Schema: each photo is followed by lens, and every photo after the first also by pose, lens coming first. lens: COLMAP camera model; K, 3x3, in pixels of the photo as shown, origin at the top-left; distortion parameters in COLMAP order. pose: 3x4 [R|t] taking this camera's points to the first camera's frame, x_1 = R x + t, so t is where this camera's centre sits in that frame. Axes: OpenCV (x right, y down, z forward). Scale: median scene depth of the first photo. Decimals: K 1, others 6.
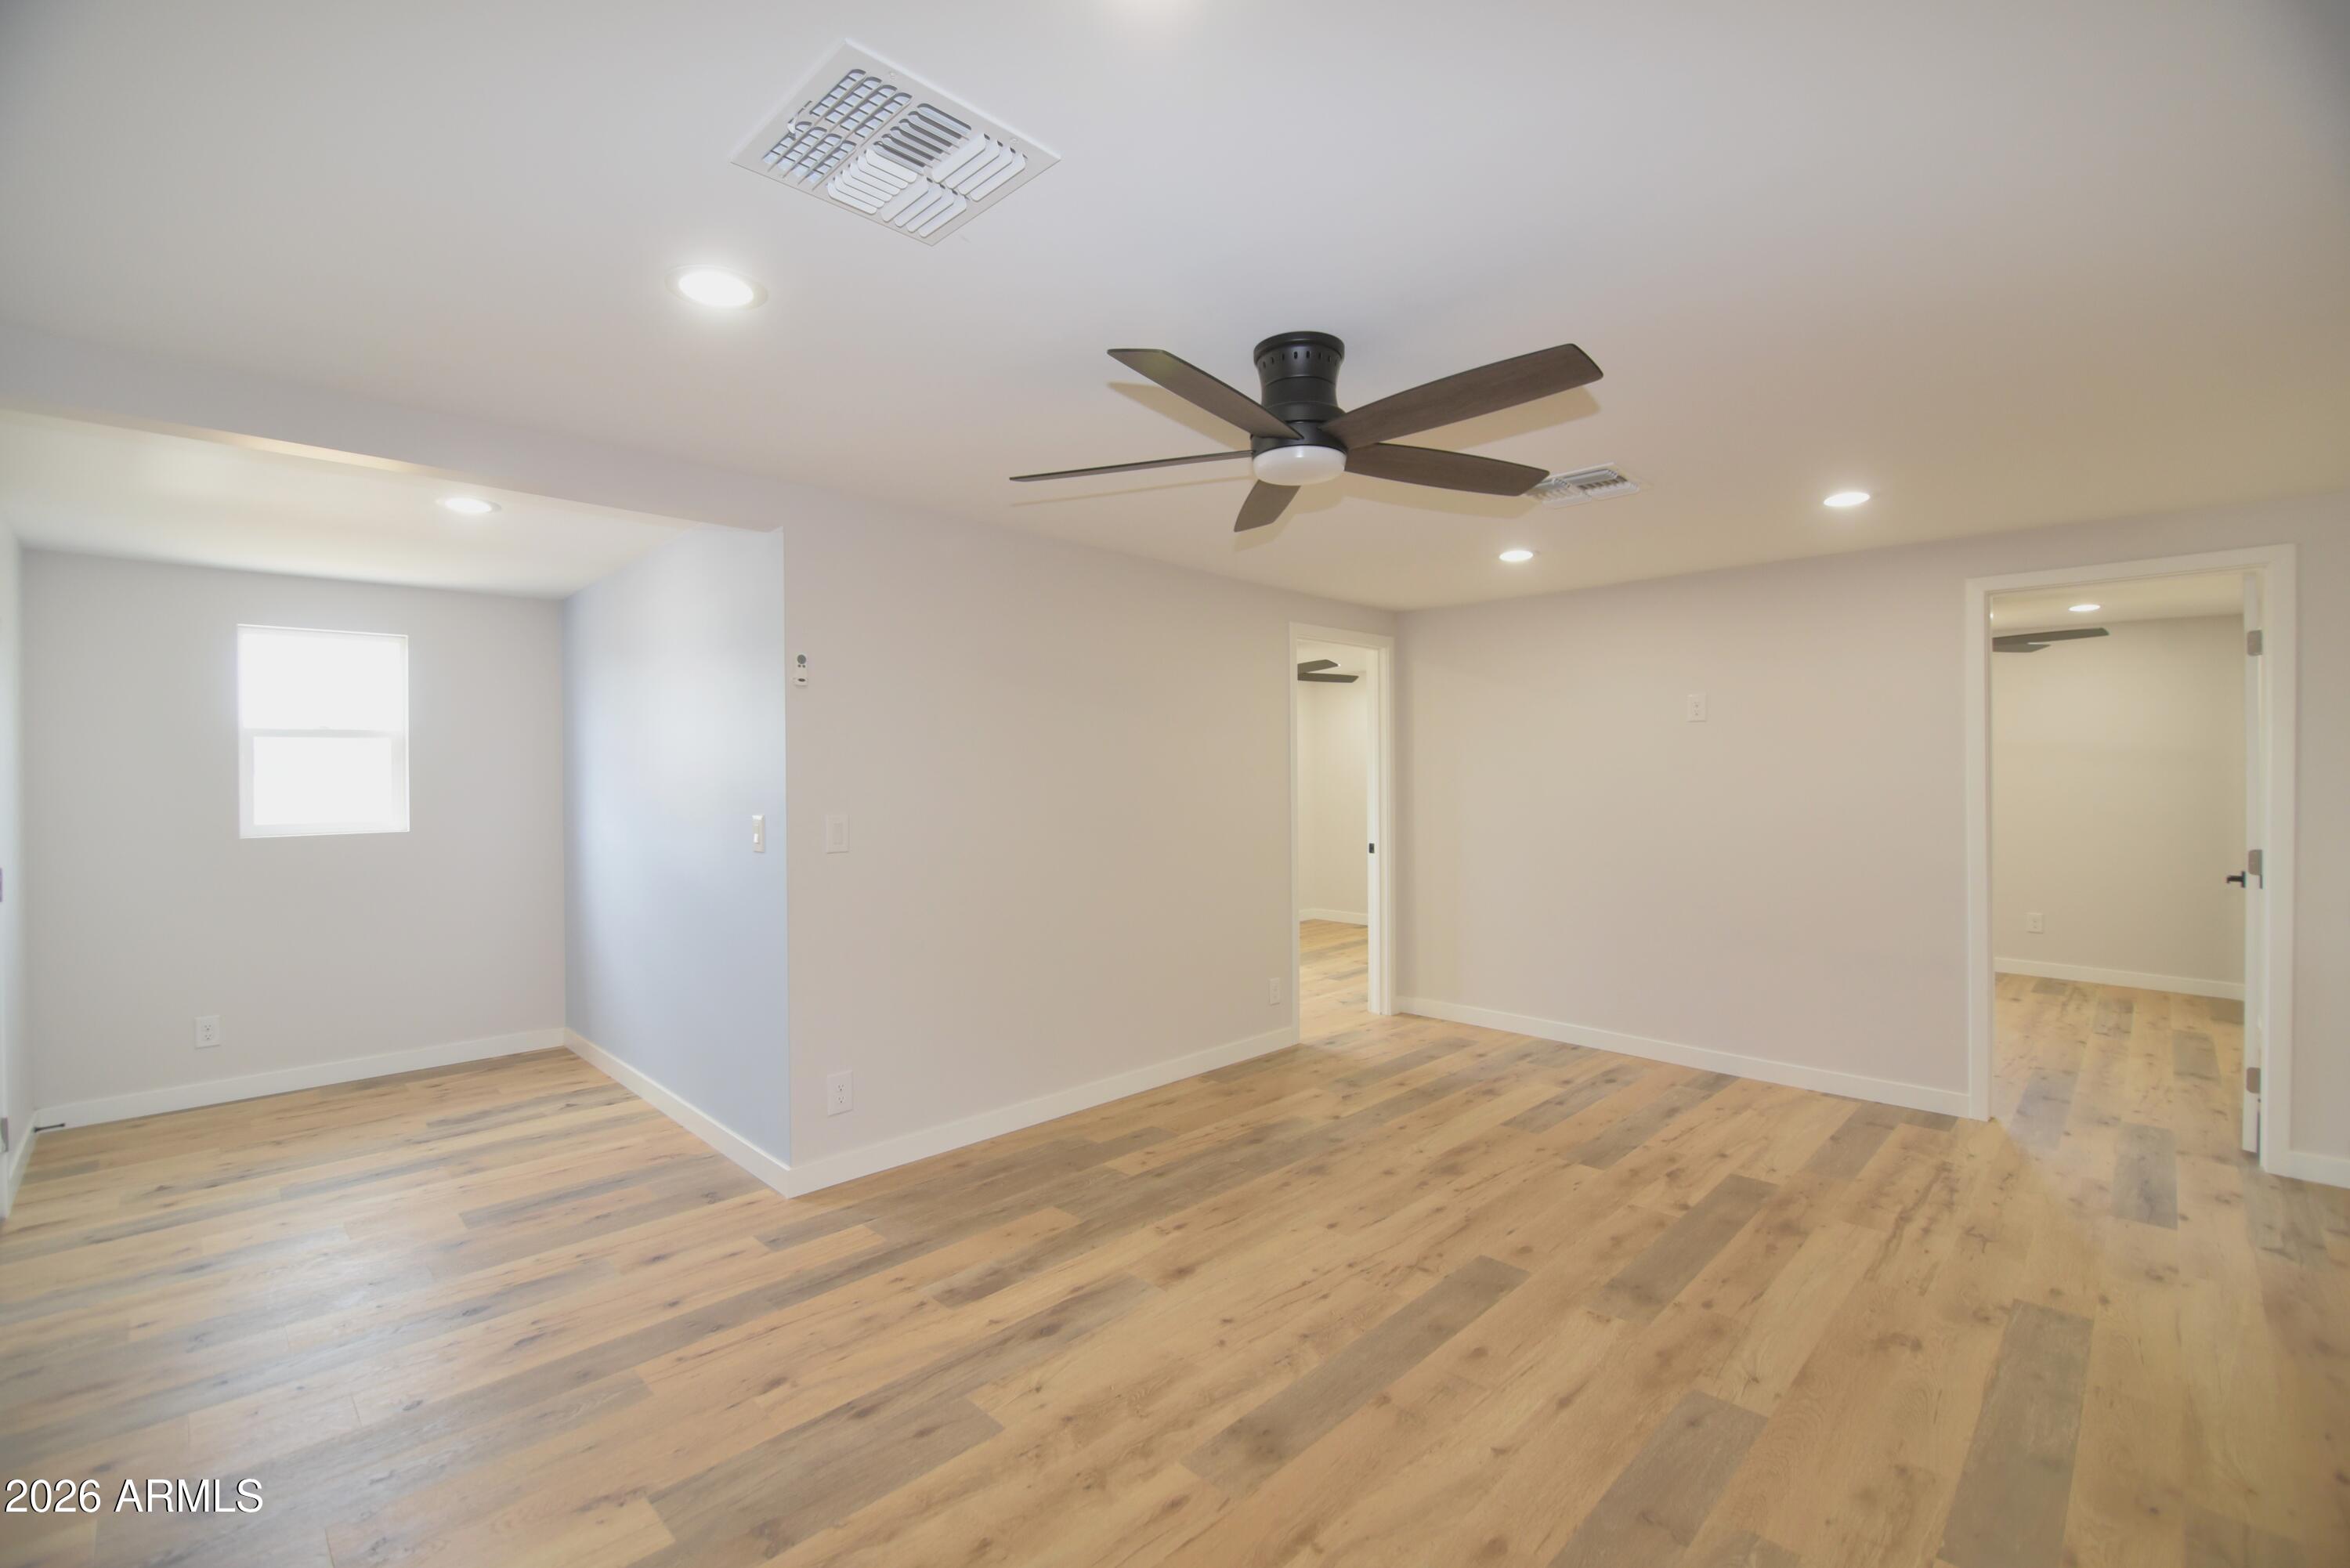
lens RADIAL K [[1016.6, 0, 1167.5], [0, 1016.6, 776.1], [0, 0, 1]] dist [-0.000350, -0.009037]
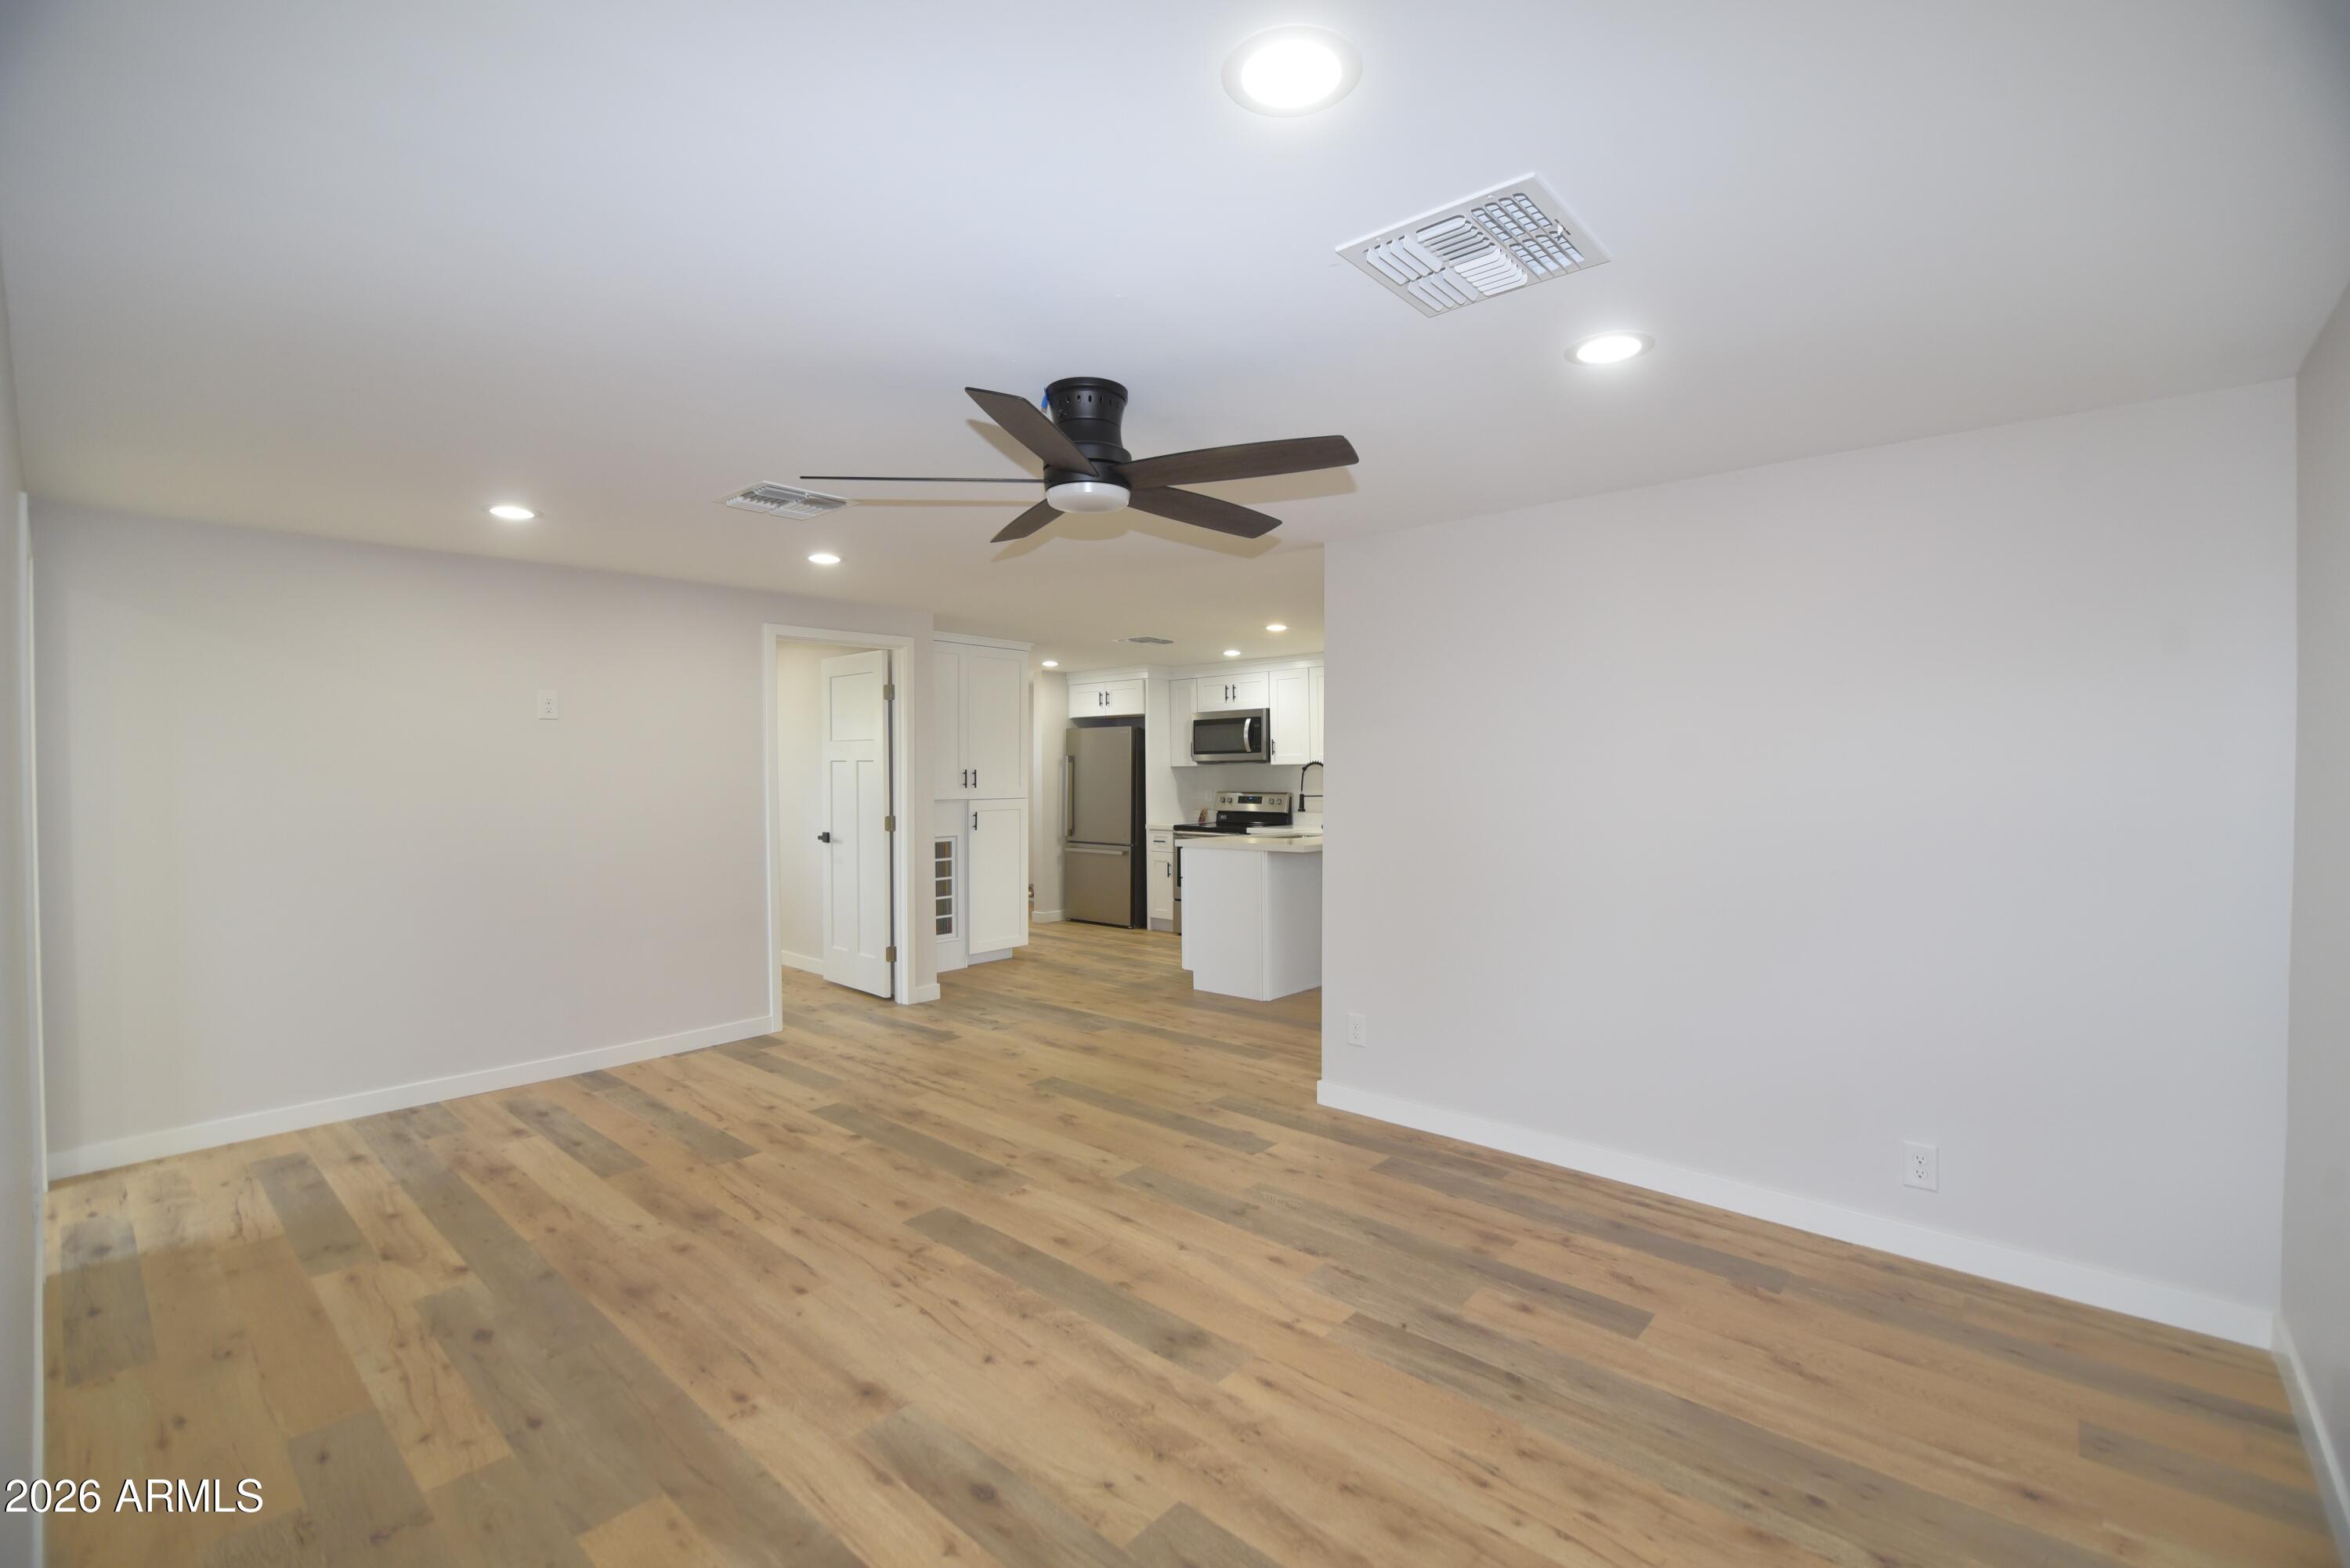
lens RADIAL K [[1016.6, 0, 1167.5], [0, 1016.6, 776.1], [0, 0, 1]] dist [-0.000350, -0.009037]
pose [[-0.059267, -0.010731, 0.998184, -0.686793], [0.005160, 0.999926, 0.011056, -0.011114], [-0.998229, 0.005806, -0.059207, 0.687661]]
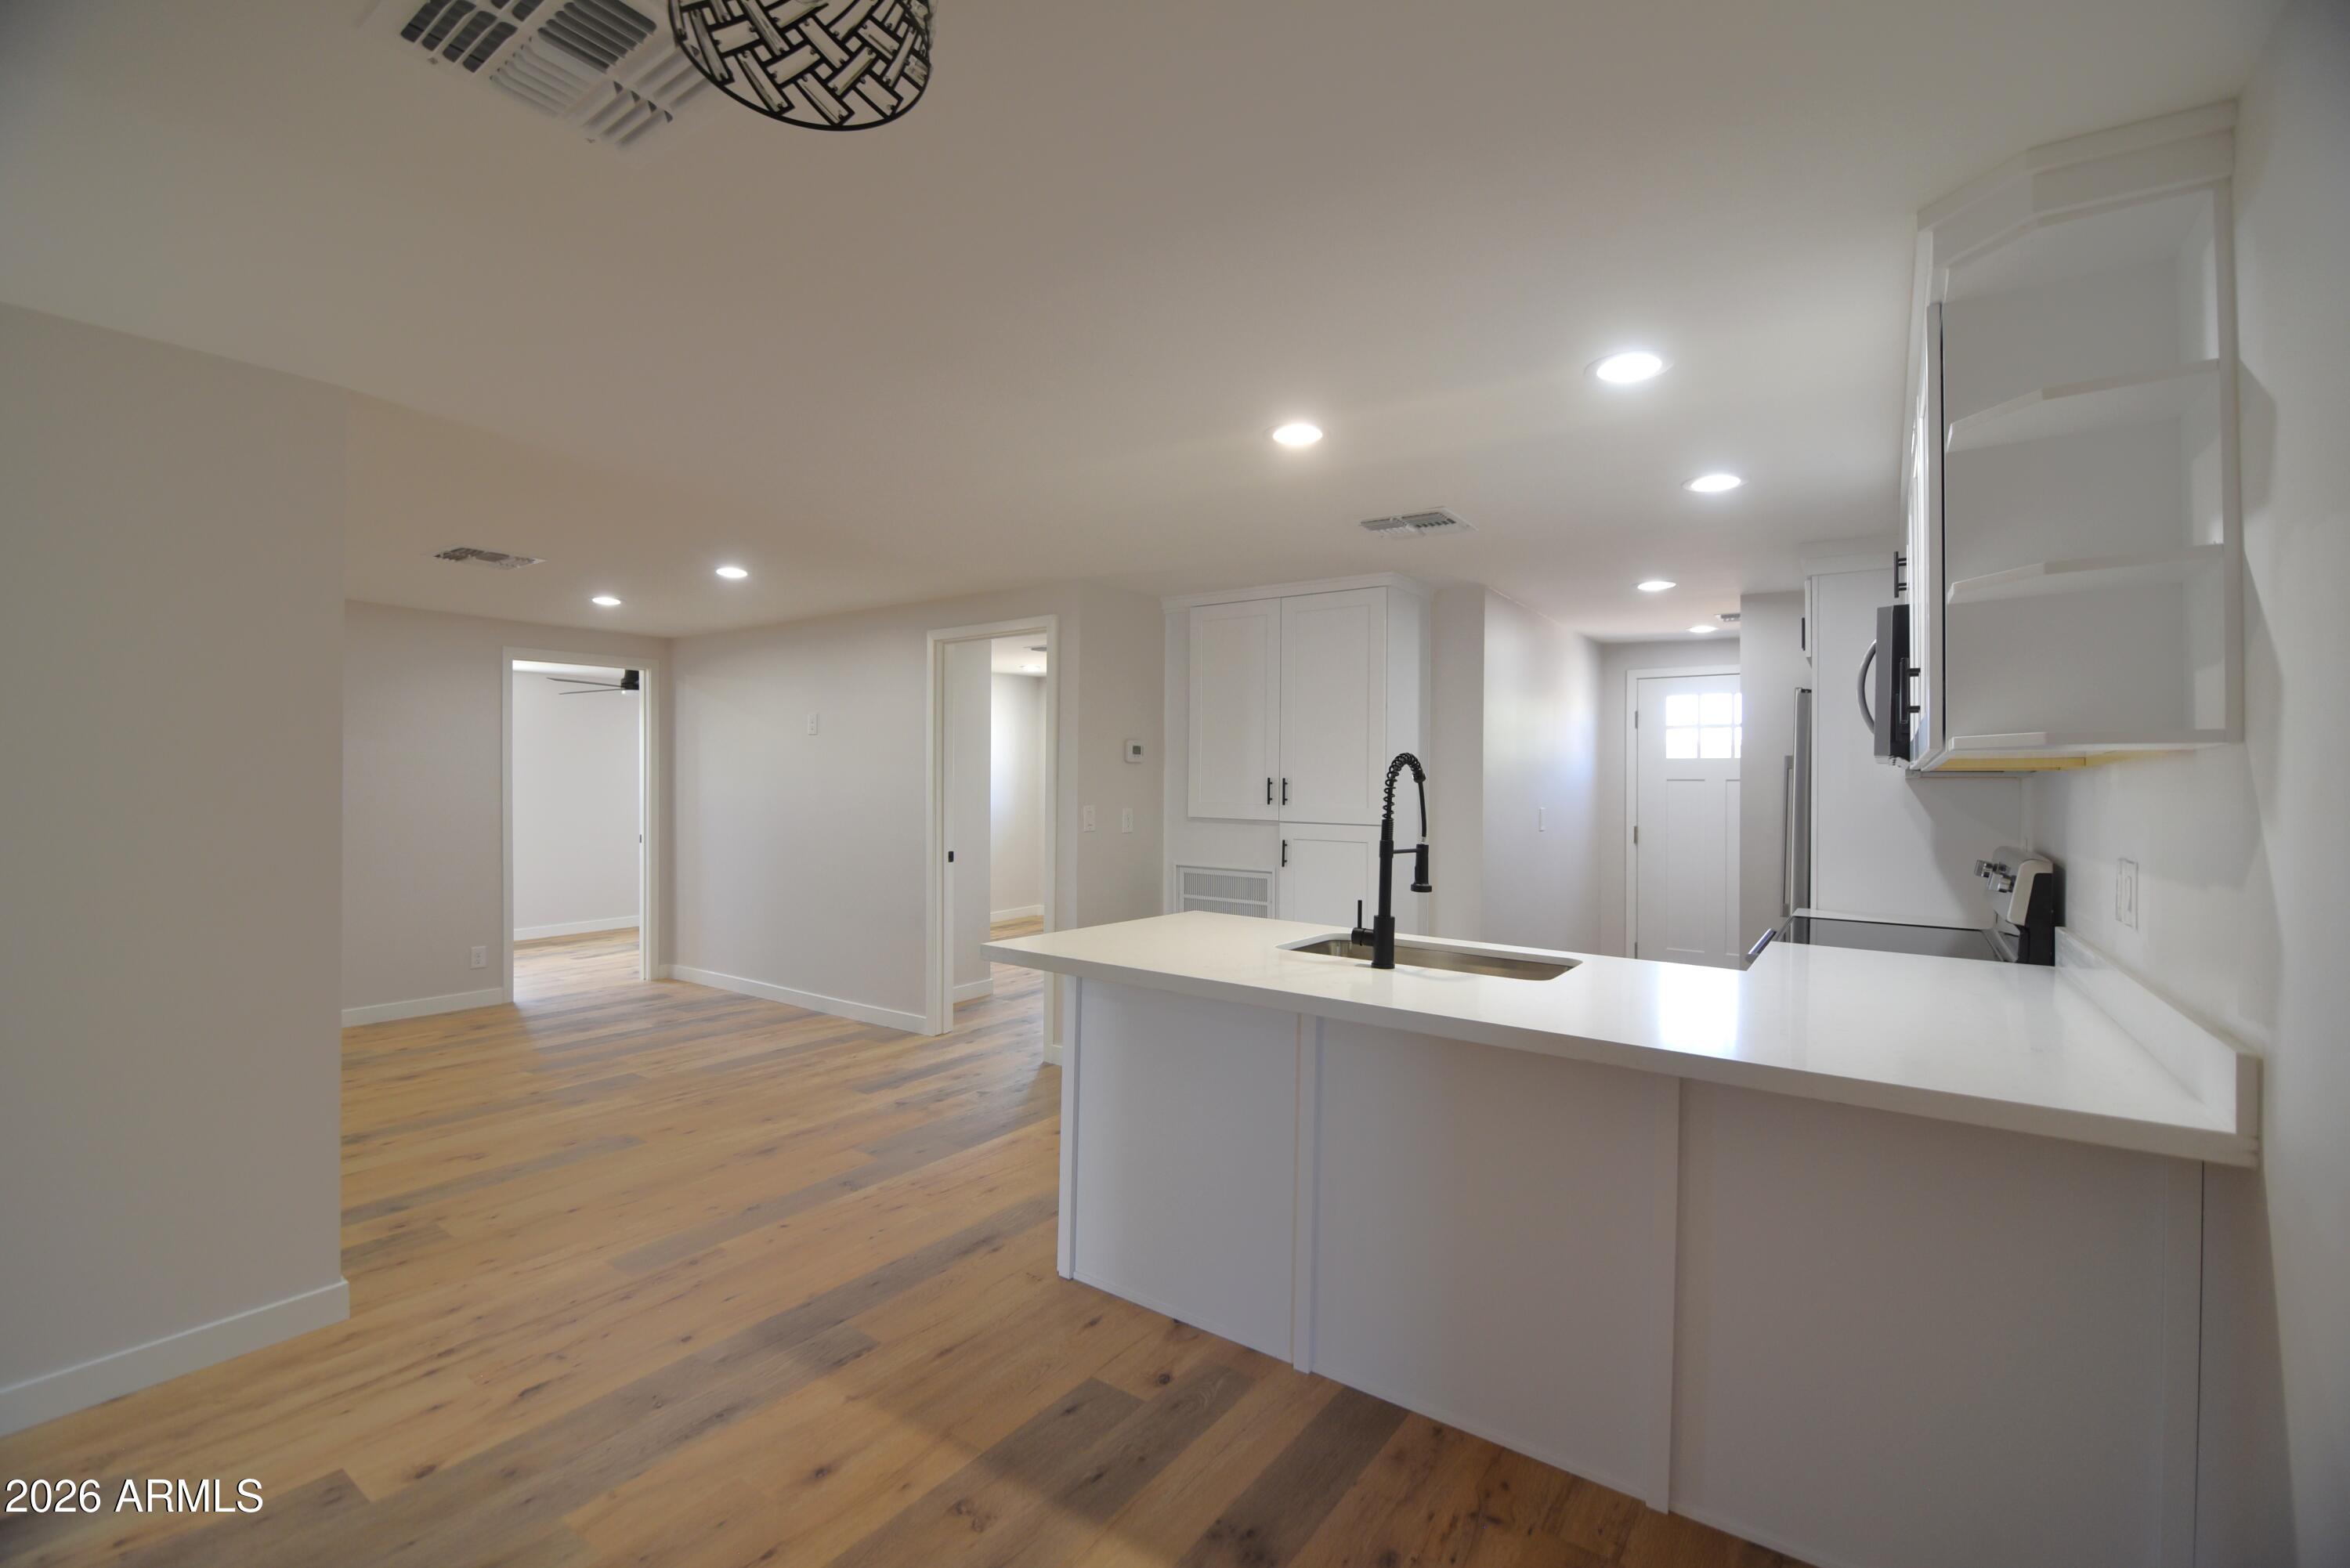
lens RADIAL K [[1008.9, 0, 1165.7], [0, 1008.9, 779.3], [0, 0, 1]] dist [-0.001049, -0.009683]
pose [[0.985958, 0.006859, 0.166854, 1.084105], [-0.006410, 0.999974, -0.003229, 0.003906], [-0.166872, 0.002114, 0.985976, -0.454400]]
